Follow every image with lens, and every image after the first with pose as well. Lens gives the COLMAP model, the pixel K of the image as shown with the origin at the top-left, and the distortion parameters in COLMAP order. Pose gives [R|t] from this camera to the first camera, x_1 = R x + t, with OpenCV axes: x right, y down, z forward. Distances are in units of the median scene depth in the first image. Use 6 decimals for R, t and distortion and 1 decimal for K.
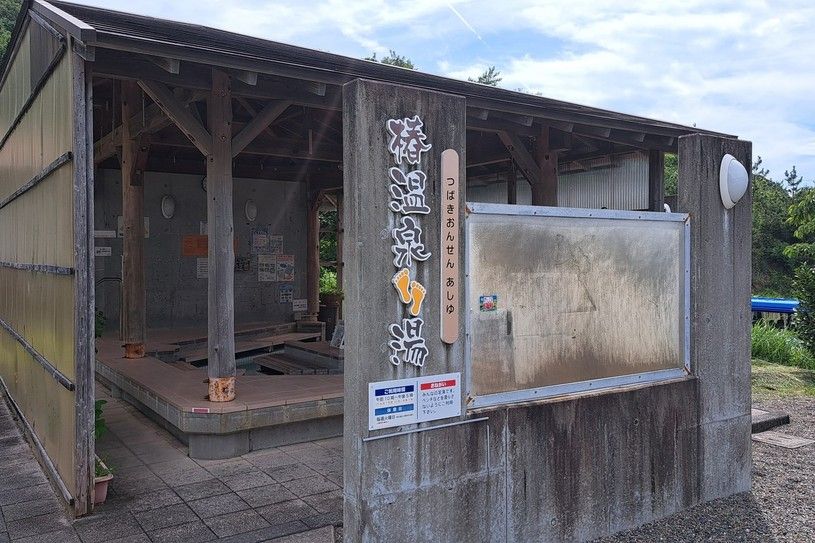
lens RADIAL K [[686.6, 0, 408.1], [0, 686.6, 267.9], [0, 0, 1]] dist [0.052699, -0.018181]
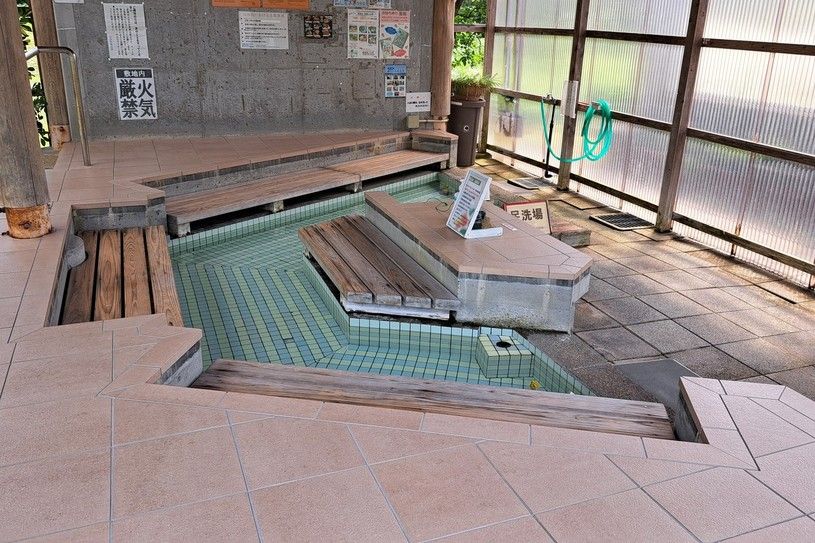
lens RADIAL K [[686.6, 0, 414.1], [0, 686.6, 272.0], [0, 0, 1]] dist [0.052699, -0.018181]
pose [[0.976181, 0.096959, -0.194087, -0.031670], [-0.026865, 0.941719, 0.335327, -0.007494], [0.215288, -0.322126, 0.921893, 0.413440]]
